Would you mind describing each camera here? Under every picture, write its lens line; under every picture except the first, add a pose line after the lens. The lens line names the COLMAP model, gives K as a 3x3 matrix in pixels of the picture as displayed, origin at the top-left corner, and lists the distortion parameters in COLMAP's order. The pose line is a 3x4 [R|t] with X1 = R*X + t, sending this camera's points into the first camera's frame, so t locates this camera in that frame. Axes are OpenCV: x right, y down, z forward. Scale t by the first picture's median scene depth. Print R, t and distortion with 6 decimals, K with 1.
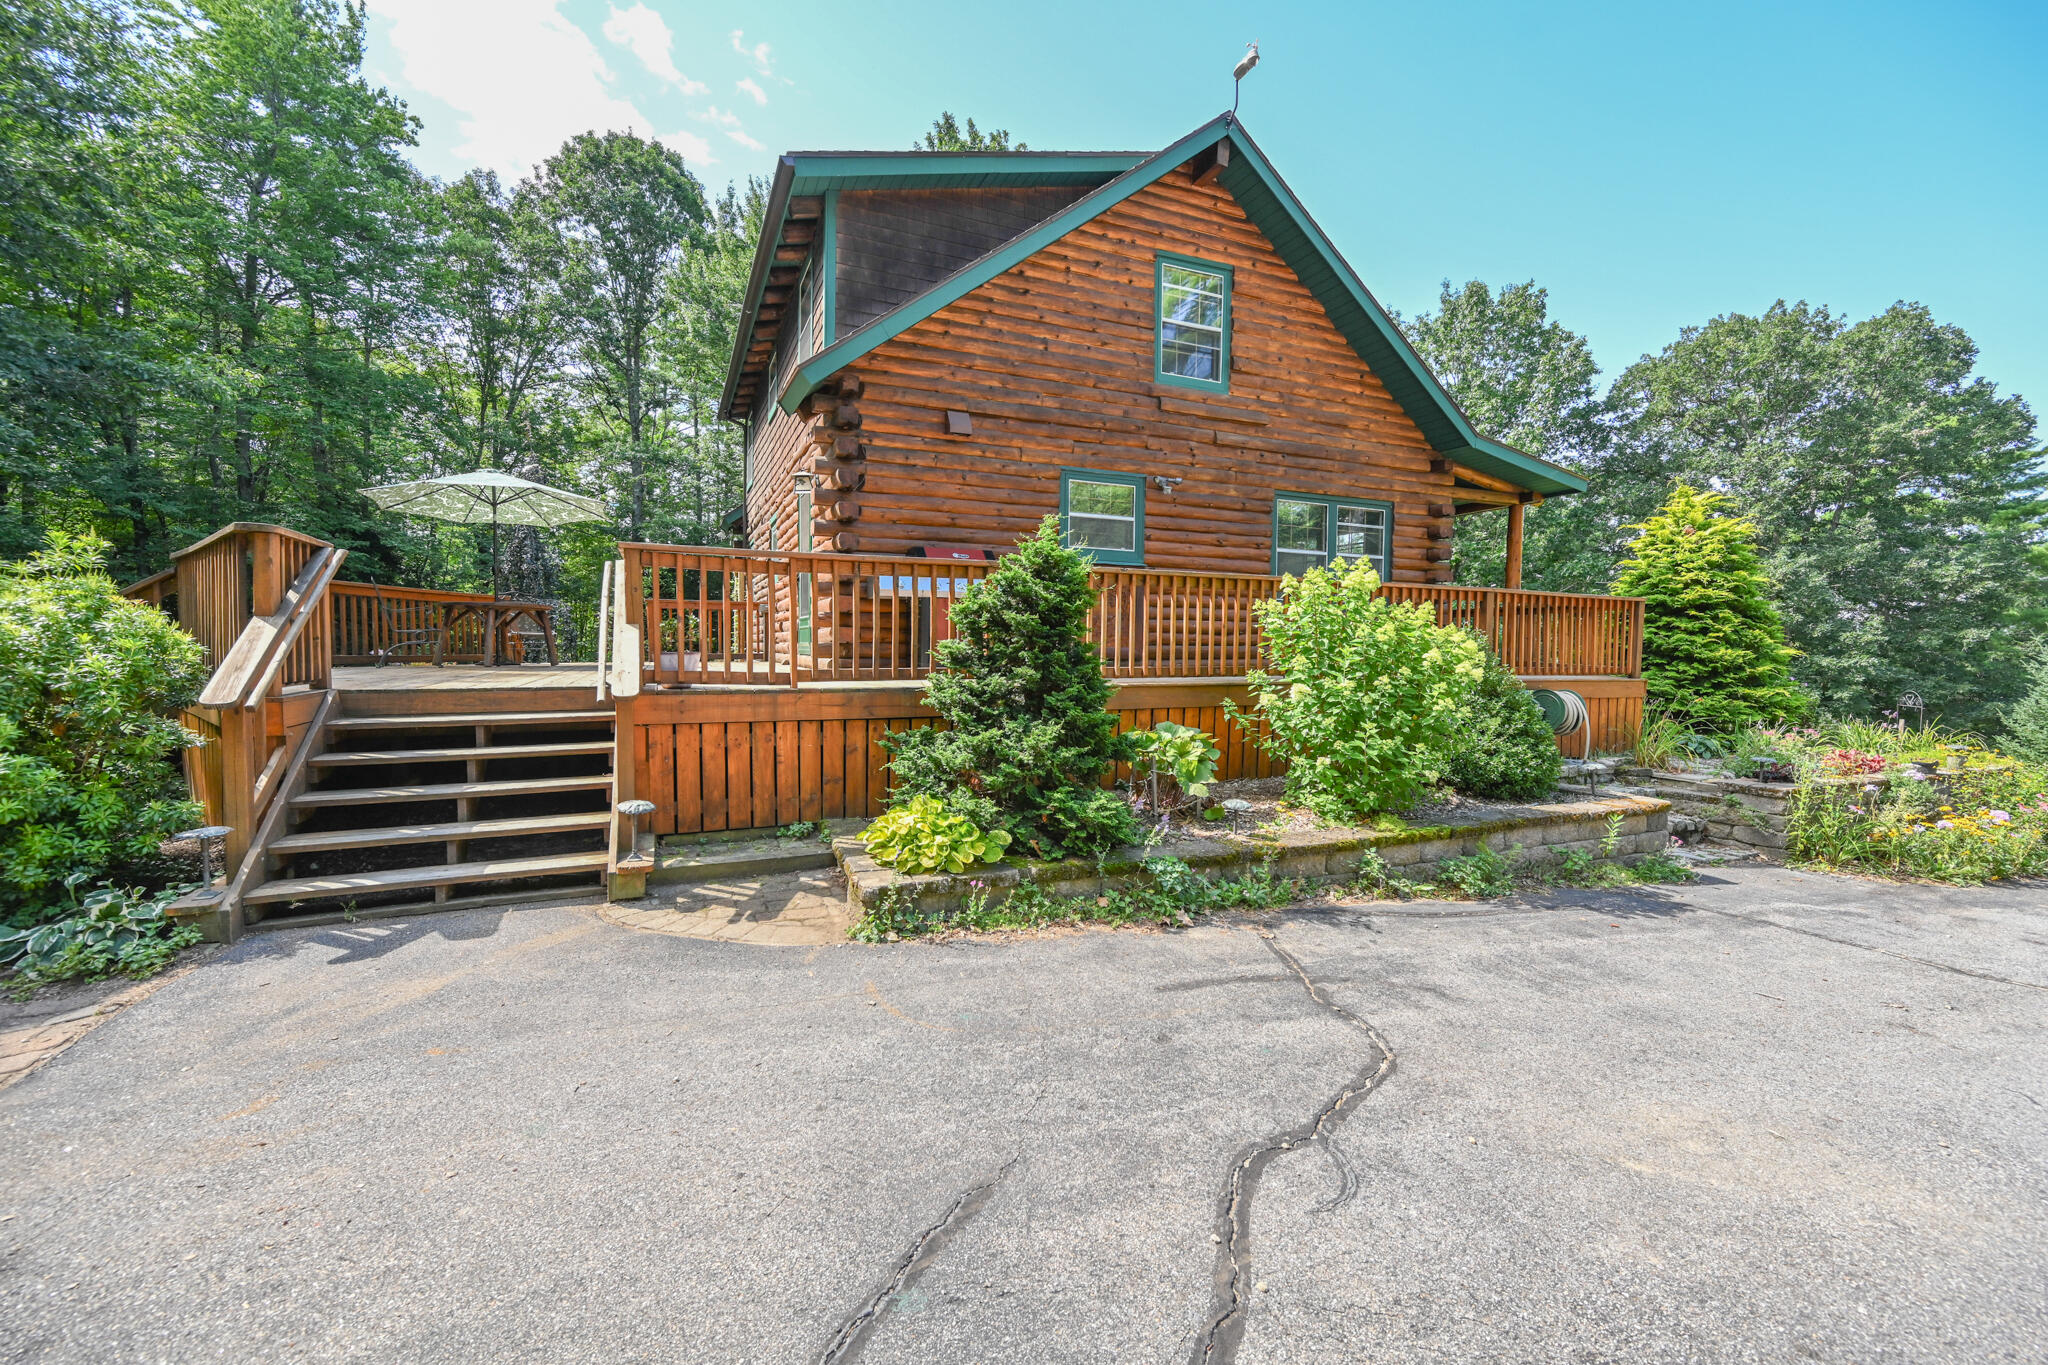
lens RADIAL K [[829.6, 0, 1019.5], [0, 829.6, 649.1], [0, 0, 1]] dist [0.002306, 0.000102]
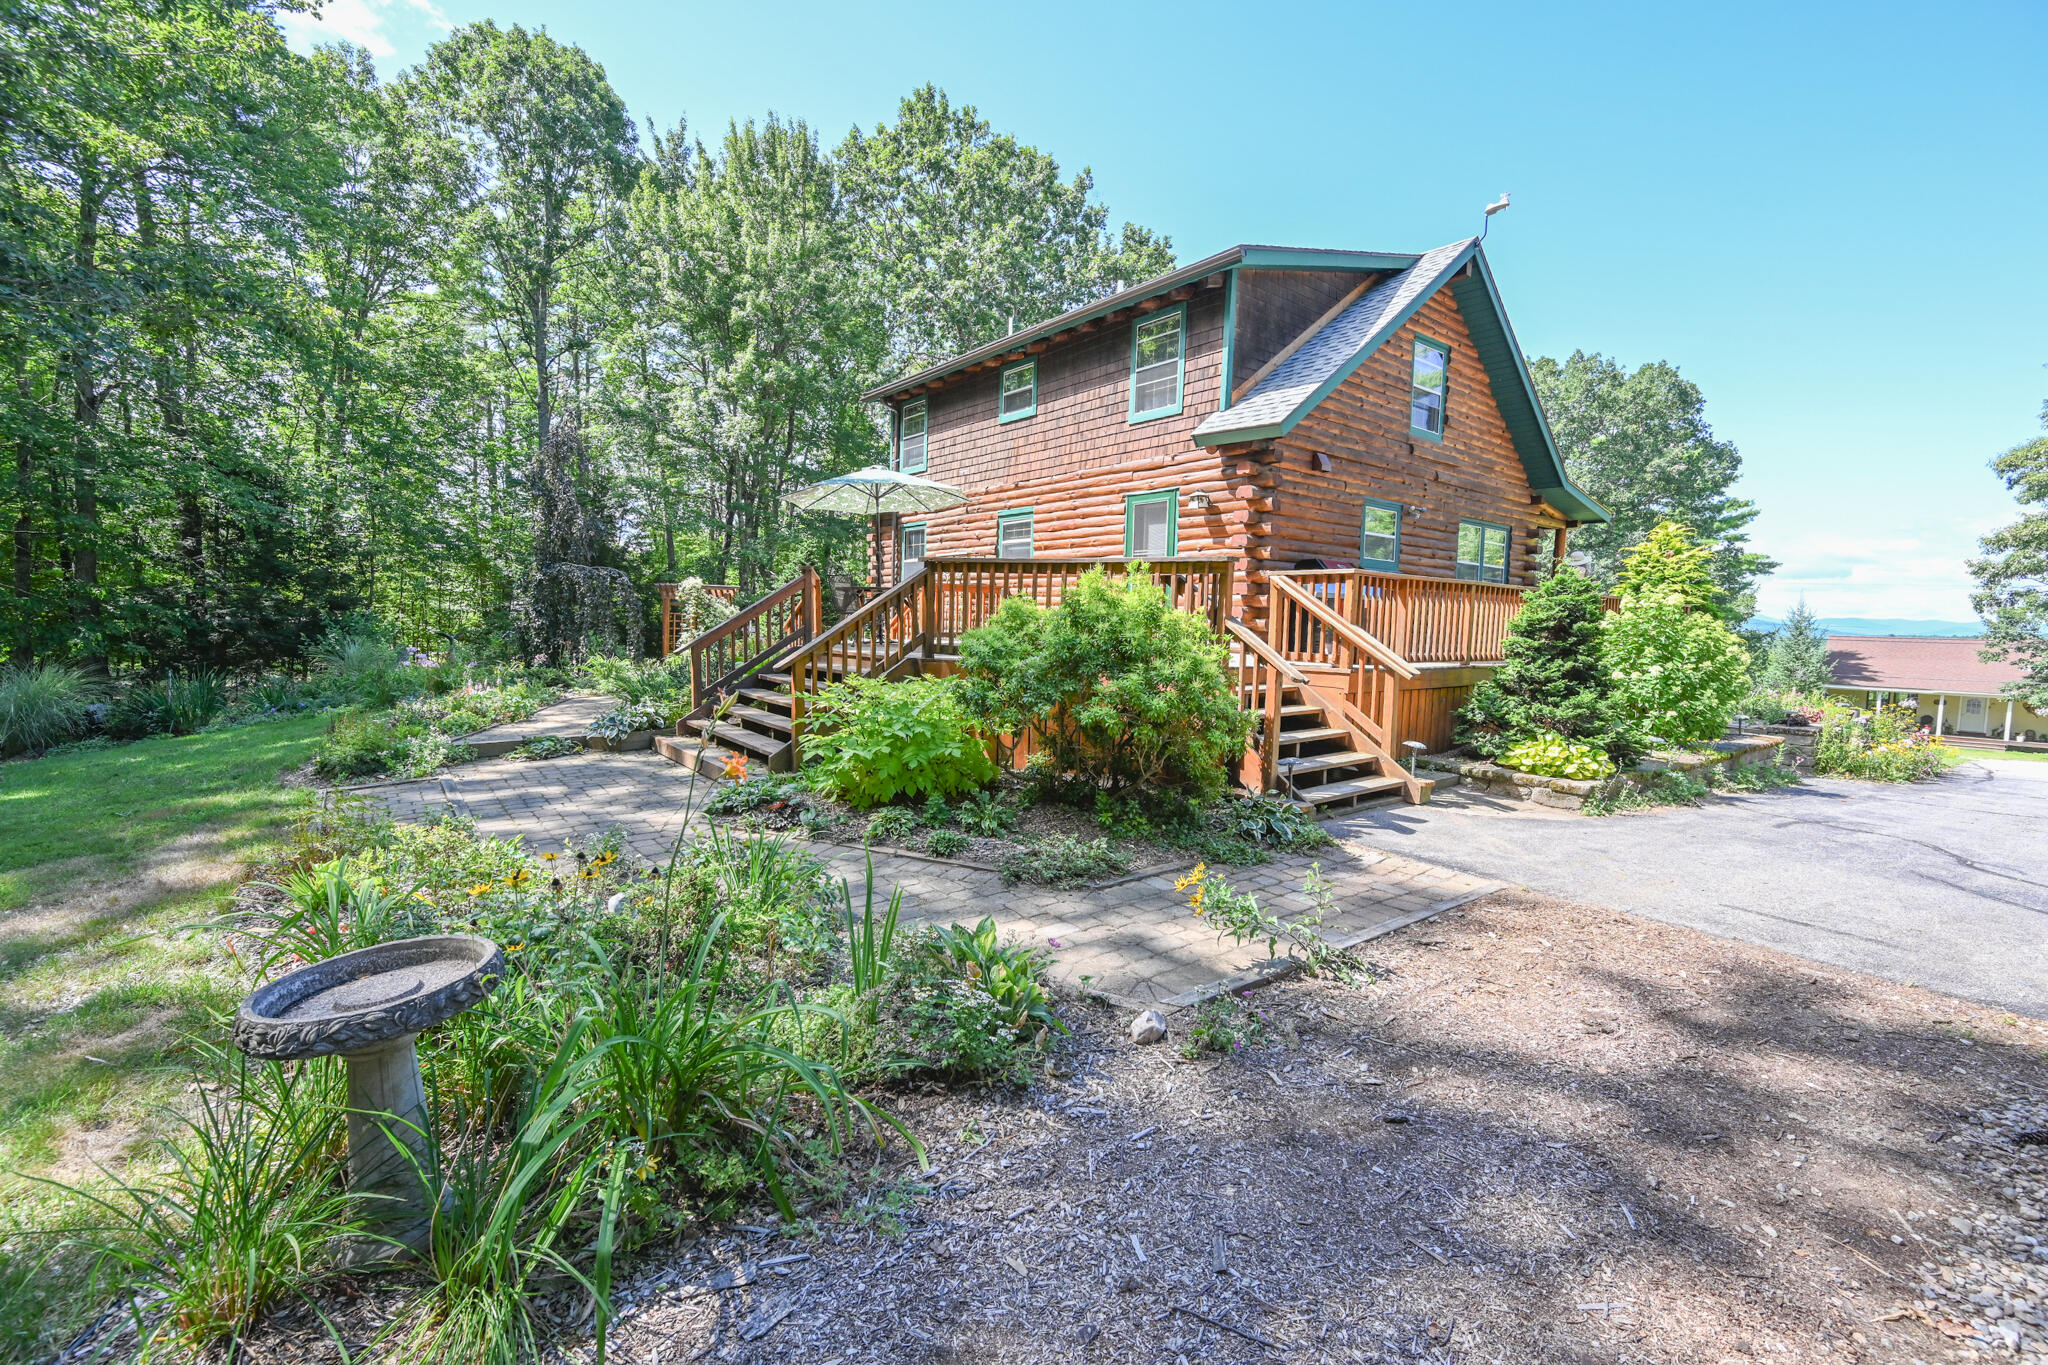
lens RADIAL K [[870.9, 0, 1035.8], [0, 870.9, 640.9], [0, 0, 1]] dist [-0.001446, -0.000161]
pose [[0.965445, 0.009559, 0.260432, -0.731500], [-0.016195, 0.999596, 0.023349, -0.014607], [-0.260104, -0.026760, 0.965210, -0.175663]]
